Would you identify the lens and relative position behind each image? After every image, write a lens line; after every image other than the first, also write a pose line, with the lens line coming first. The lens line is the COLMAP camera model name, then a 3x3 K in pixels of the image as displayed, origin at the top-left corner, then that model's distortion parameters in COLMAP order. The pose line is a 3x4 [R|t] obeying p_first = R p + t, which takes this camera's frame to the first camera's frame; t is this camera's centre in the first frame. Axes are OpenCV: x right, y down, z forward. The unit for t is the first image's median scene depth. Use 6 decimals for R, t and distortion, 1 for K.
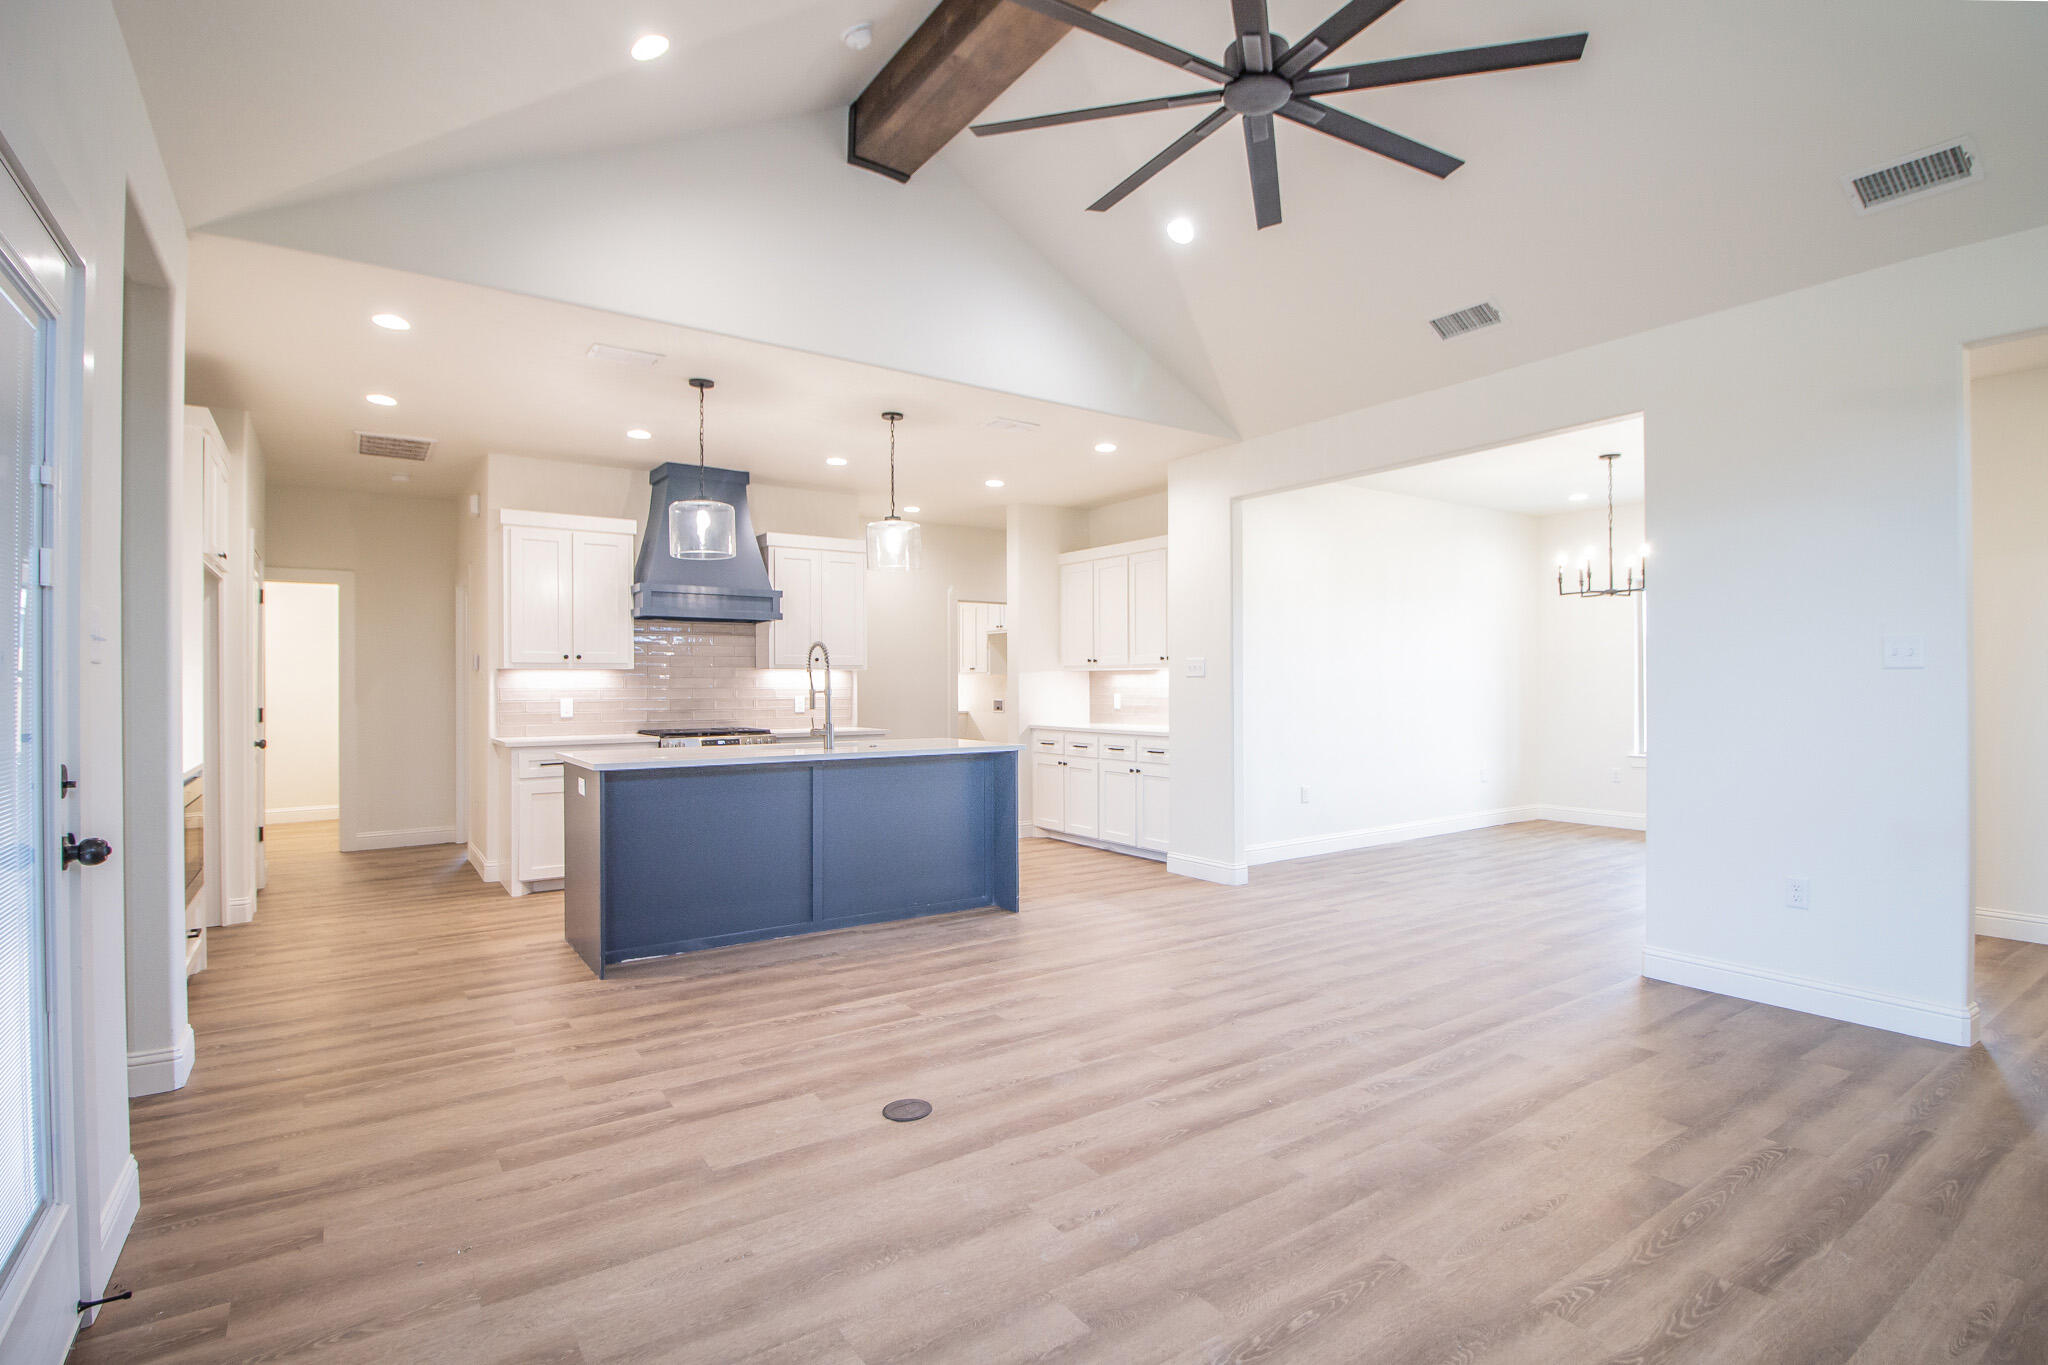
lens RADIAL K [[993.7, 0, 1052.5], [0, 993.7, 685.0], [0, 0, 1]] dist [0.000588, -0.012050]
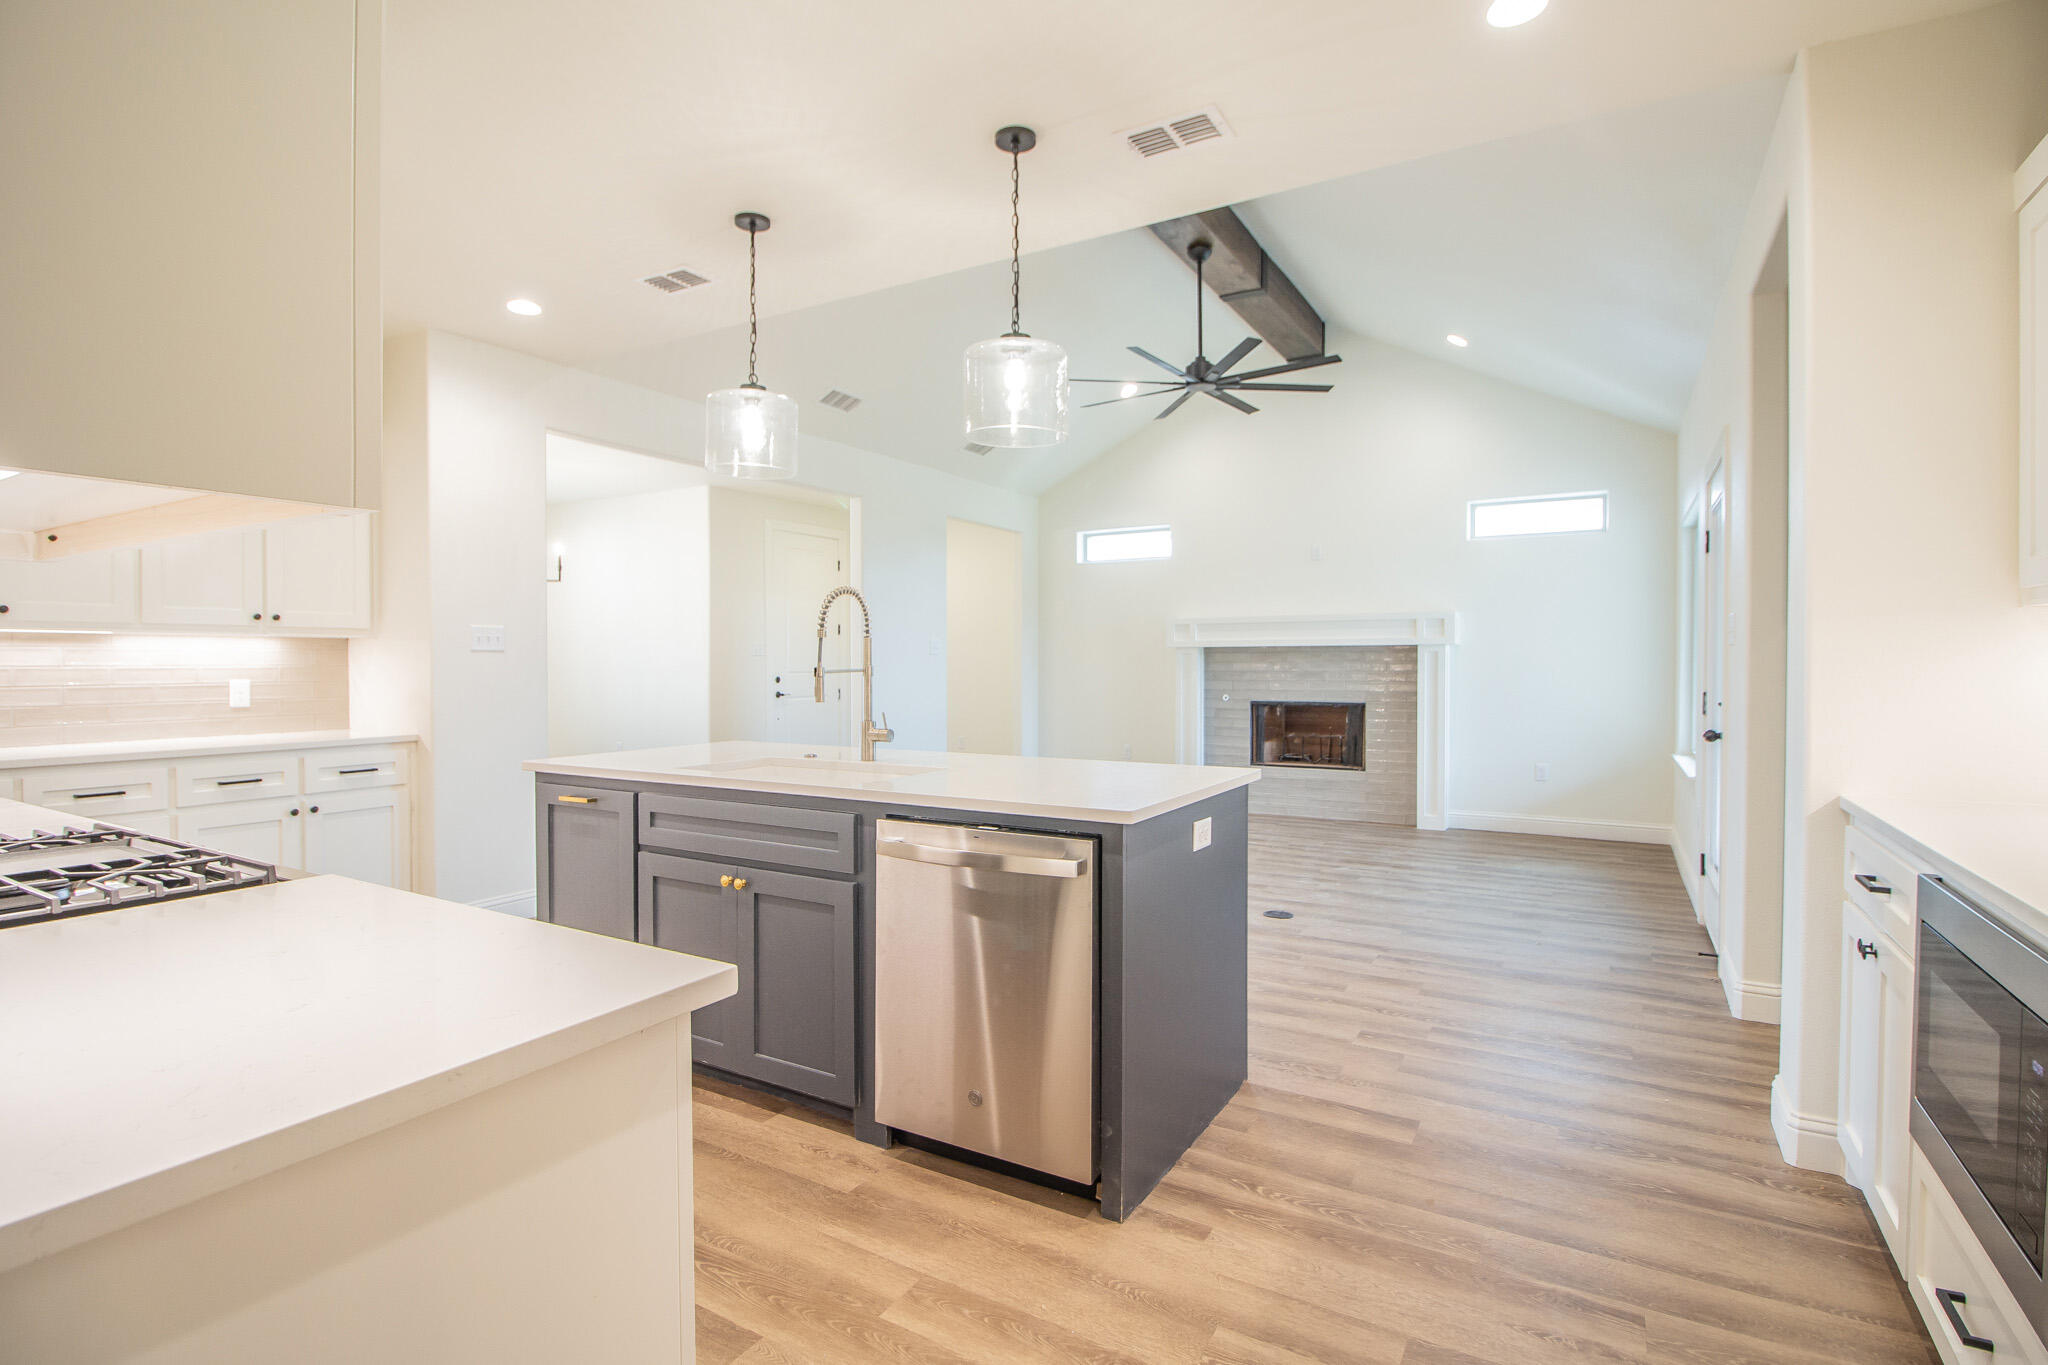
lens RADIAL K [[980.6, 0, 1022.4], [0, 980.6, 677.0], [0, 0, 1]] dist [0.002028, -0.011035]
pose [[-0.404393, -0.012448, 0.914501, -0.698911], [0.003547, 0.999879, 0.015178, 0.001276], [-0.914579, 0.009382, -0.404299, 0.974264]]
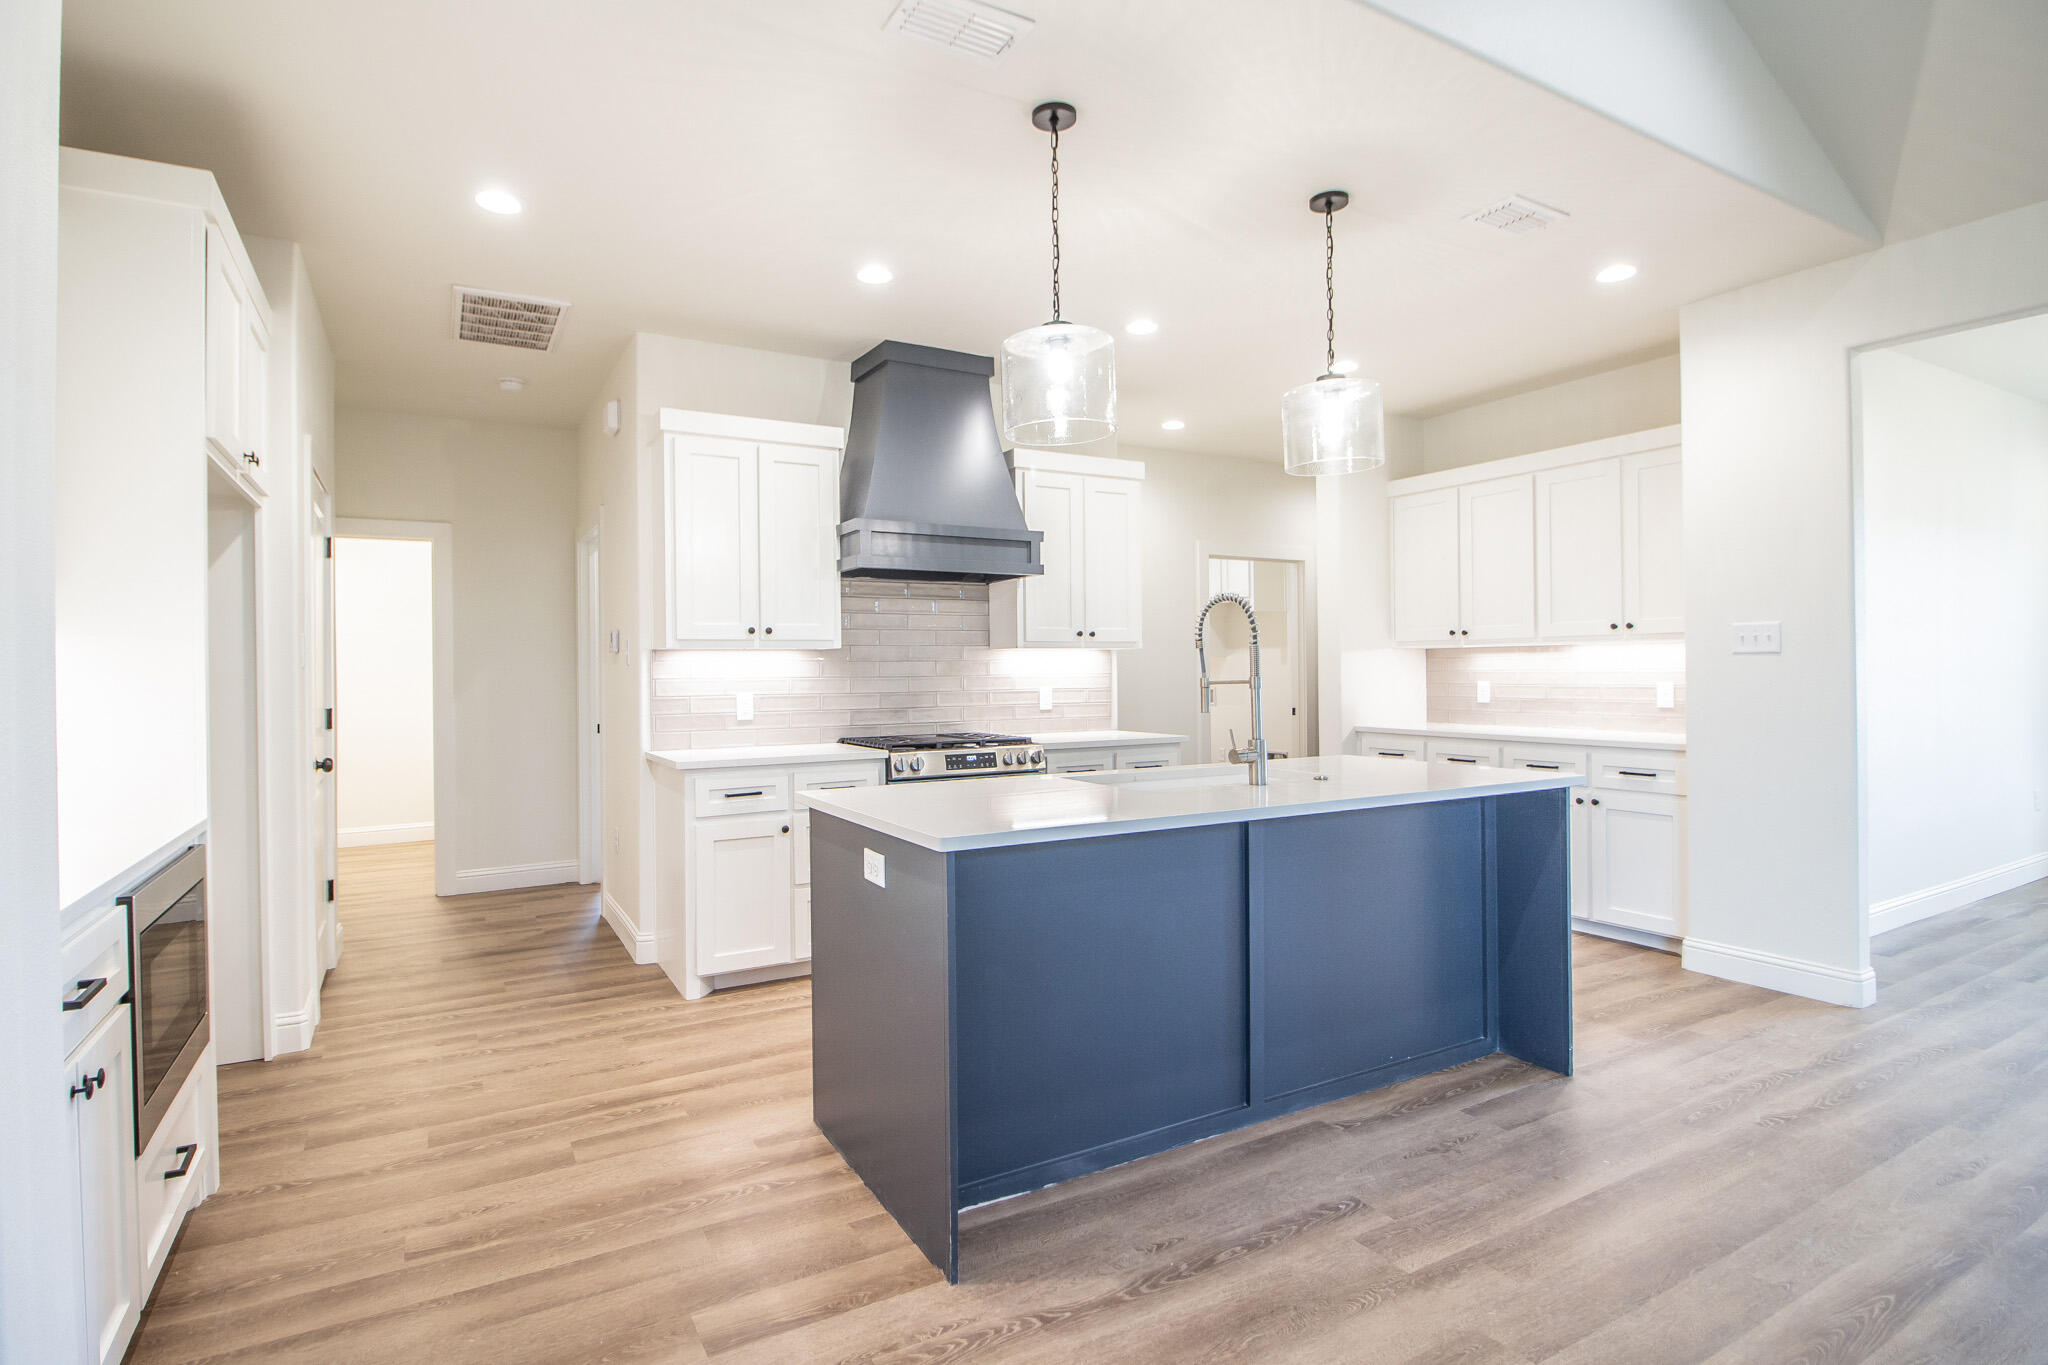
lens RADIAL K [[1009.2, 0, 984.4], [0, 1009.2, 672.9], [0, 0, 1]] dist [0.001359, -0.012745]
pose [[0.992587, -0.005820, -0.121396, -0.258154], [0.006087, 0.999980, 0.001832, -0.000148], [0.121383, -0.002557, 0.992602, 0.354064]]
